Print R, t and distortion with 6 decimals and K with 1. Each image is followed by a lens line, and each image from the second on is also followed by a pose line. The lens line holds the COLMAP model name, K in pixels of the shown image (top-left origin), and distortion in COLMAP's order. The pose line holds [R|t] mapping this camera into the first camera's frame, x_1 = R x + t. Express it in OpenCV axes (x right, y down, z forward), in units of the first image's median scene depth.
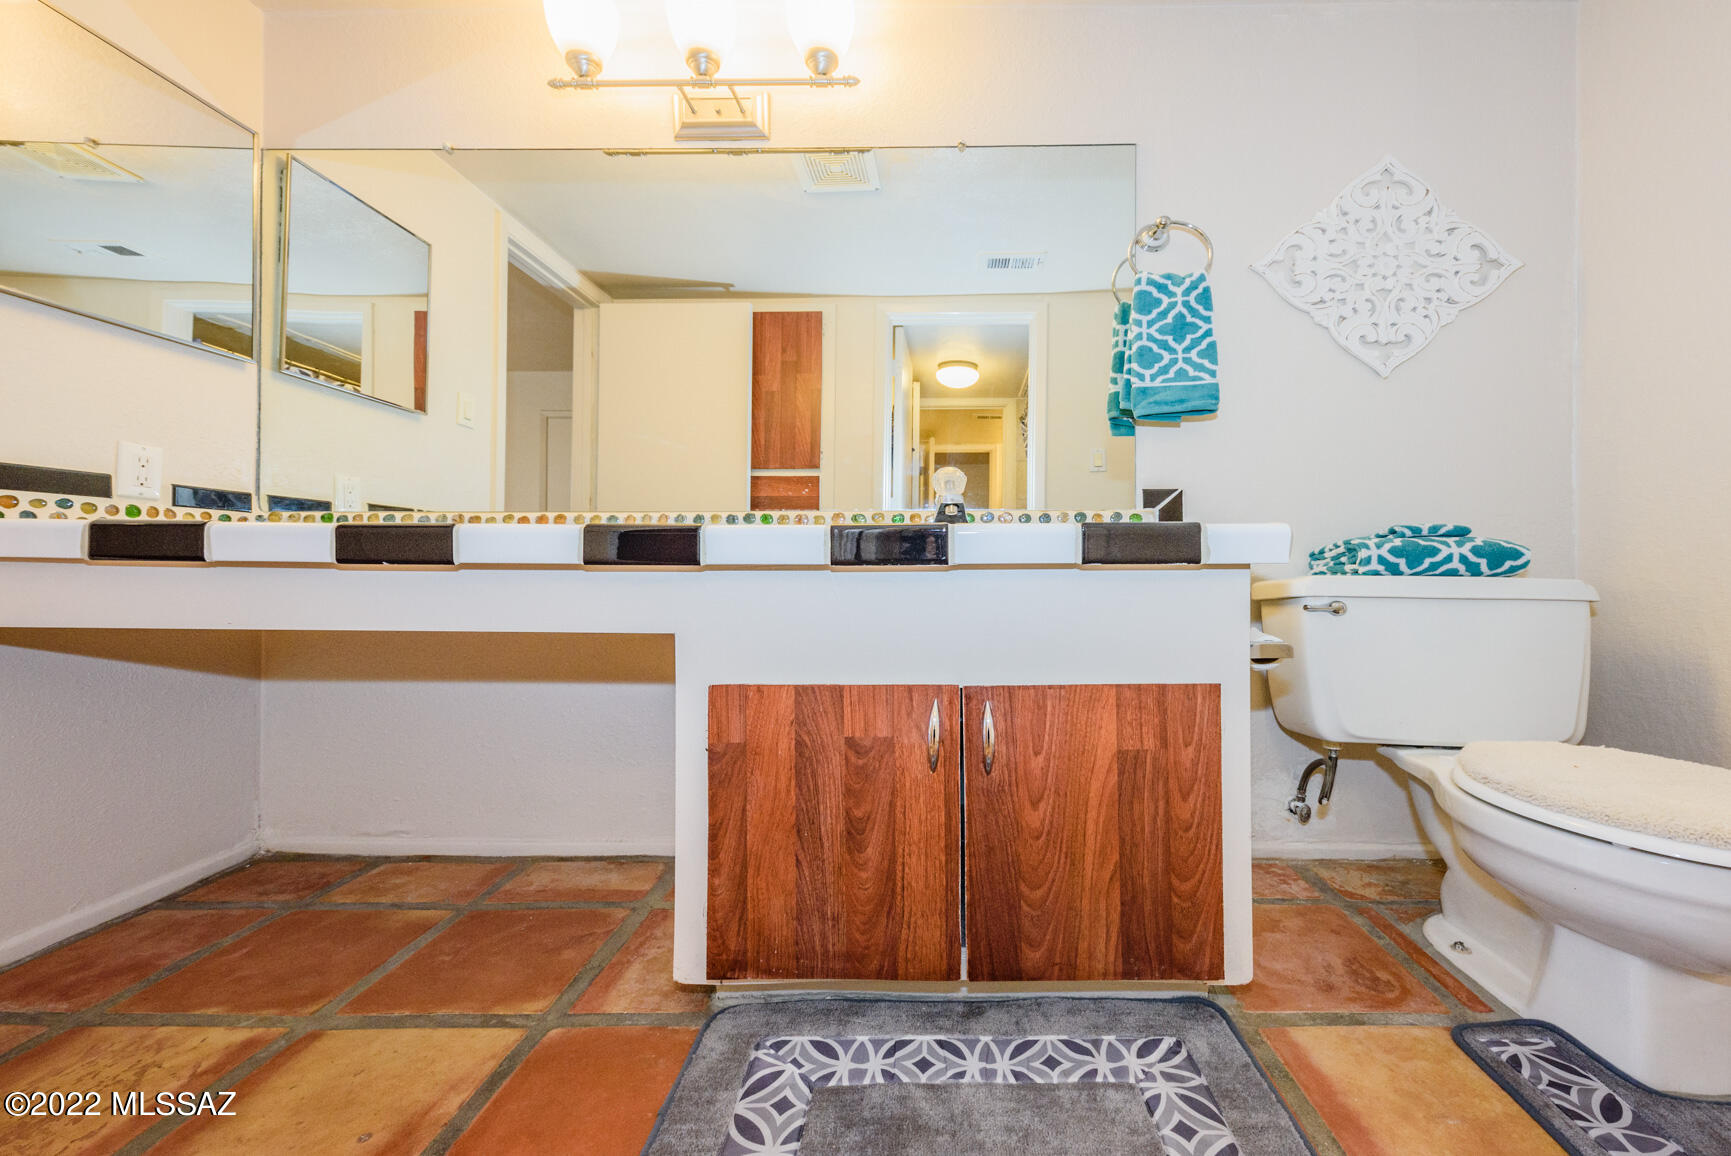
lens RADIAL K [[665.5, 0, 842.8], [0, 665.5, 548.4], [0, 0, 1]] dist [0.011046, -0.000835]
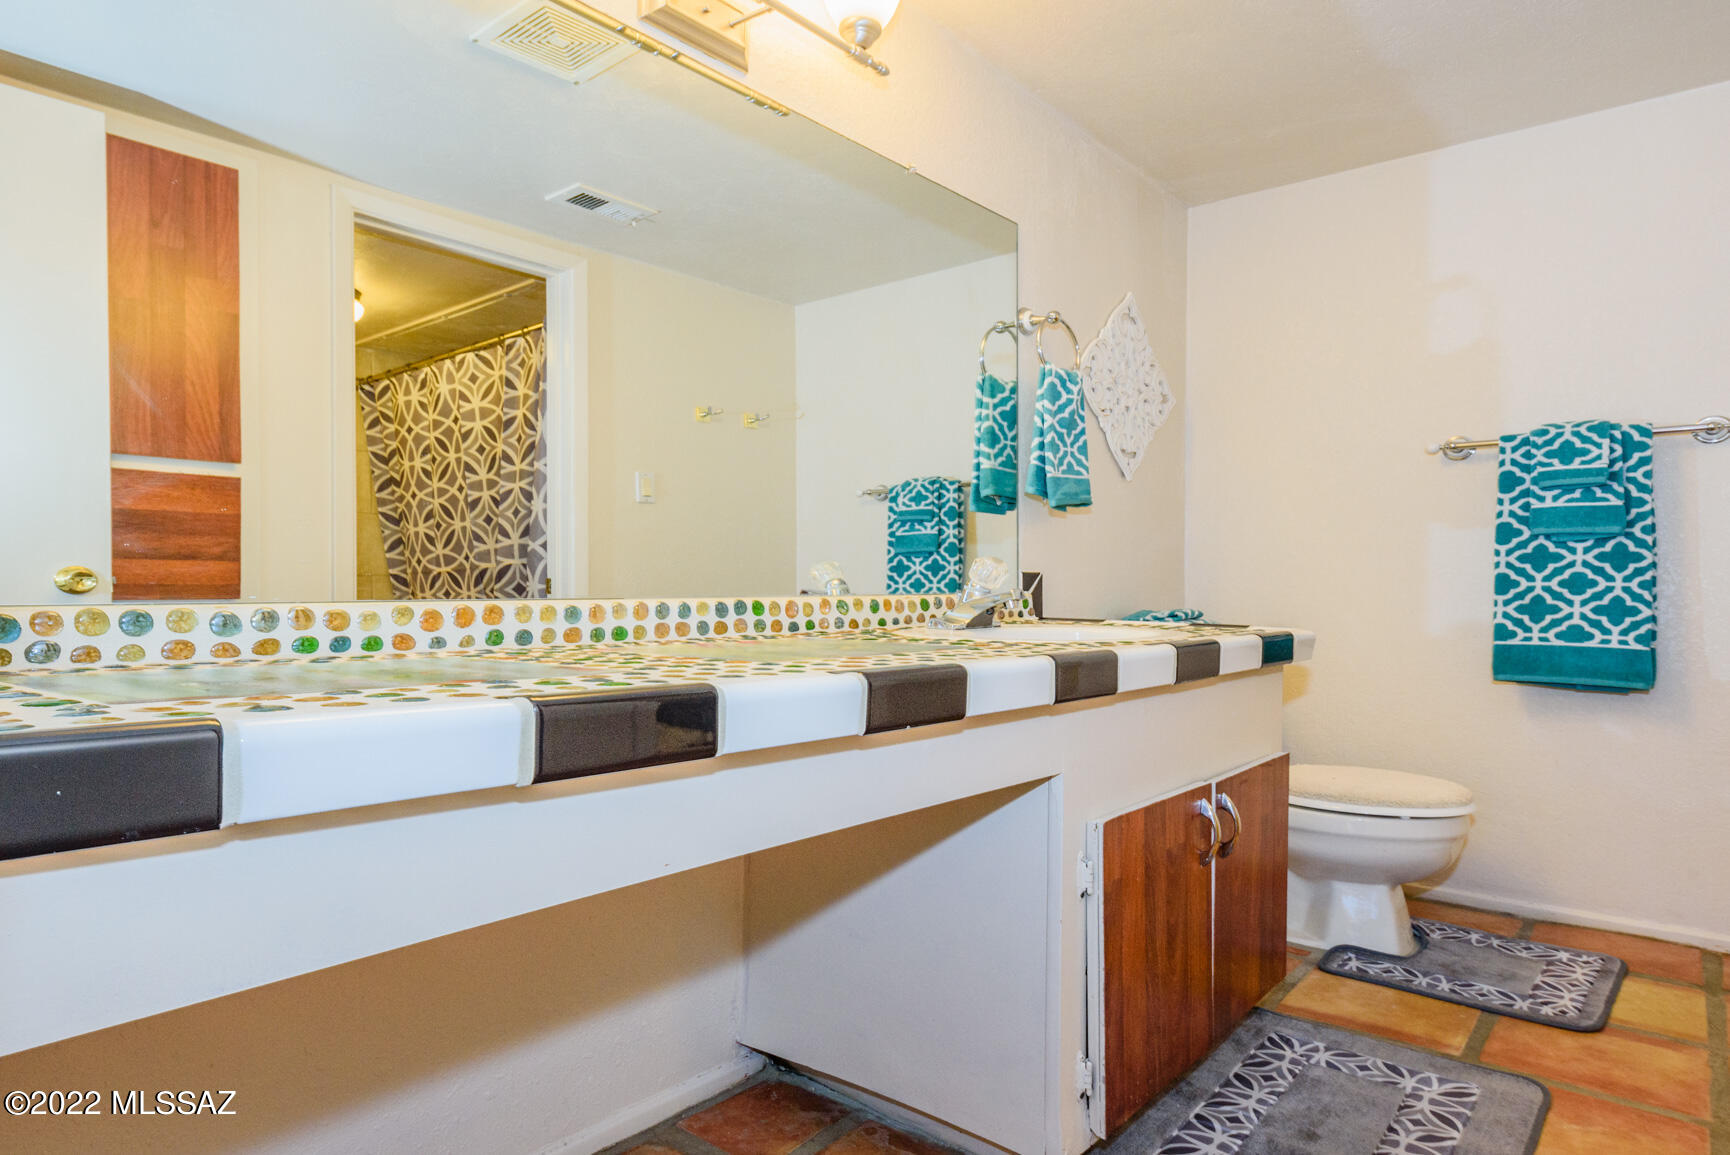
lens RADIAL K [[1025.3, 0, 853.5], [0, 1025.3, 581.4], [0, 0, 1]] dist [-0.000600, -0.000694]
pose [[0.643539, 0.005864, 0.765390, -0.944427], [-0.010689, 0.999942, 0.001326, -0.080055], [-0.765338, -0.009034, 0.643565, 0.222211]]
